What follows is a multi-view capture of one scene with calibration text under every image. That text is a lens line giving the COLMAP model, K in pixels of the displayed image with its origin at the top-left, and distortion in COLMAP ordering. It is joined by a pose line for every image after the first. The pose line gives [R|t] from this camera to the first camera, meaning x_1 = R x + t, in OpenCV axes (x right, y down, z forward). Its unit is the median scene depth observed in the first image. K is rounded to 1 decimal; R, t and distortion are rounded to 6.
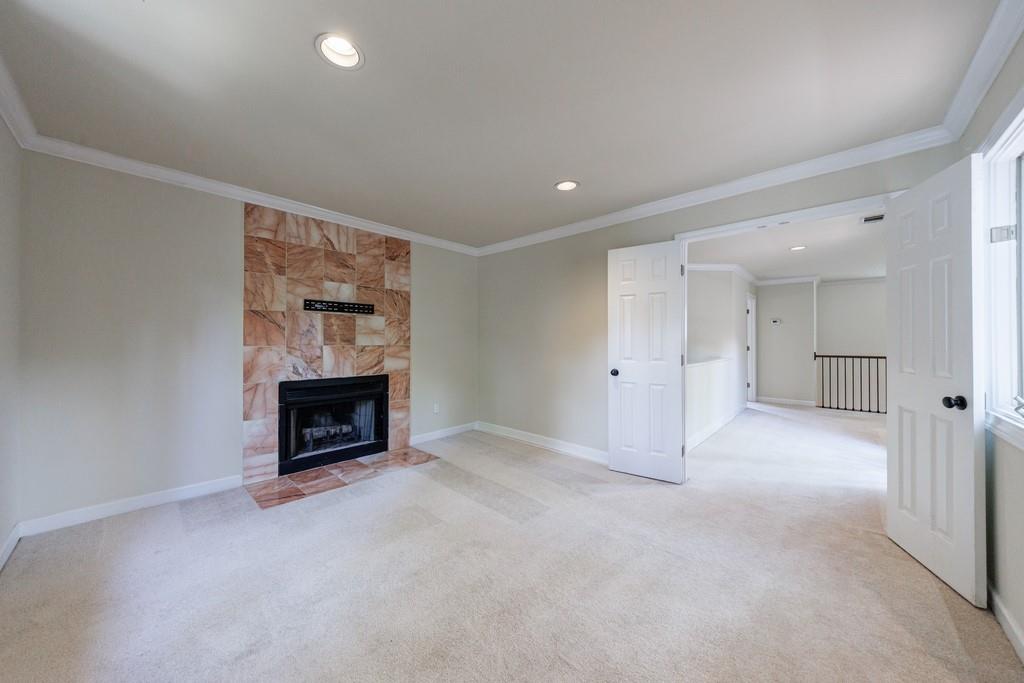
lens RADIAL K [[347.5, 0, 514.8], [0, 347.5, 338.6], [0, 0, 1]] dist [0.000129, 0.000007]
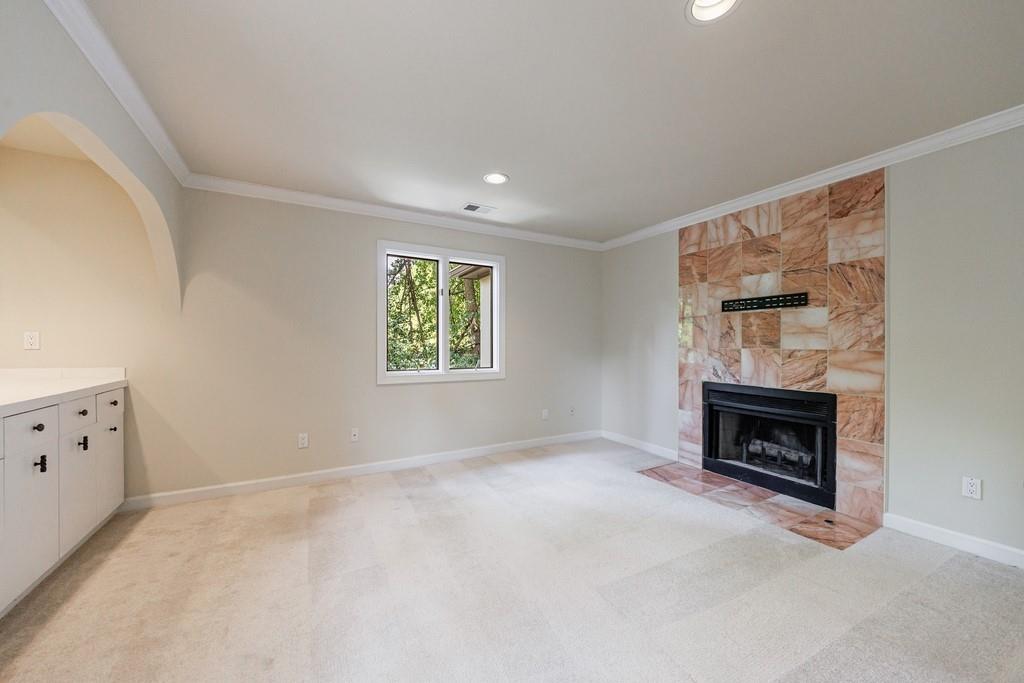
lens RADIAL K [[381.2, 0, 510.4], [0, 381.2, 346.1], [0, 0, 1]] dist [-0.000039, -0.000012]
pose [[-0.310131, 0.004417, -0.950684, 0.570025], [0.005381, 0.999981, 0.002891, 0.007538], [0.950679, -0.004219, -0.310149, 0.721234]]
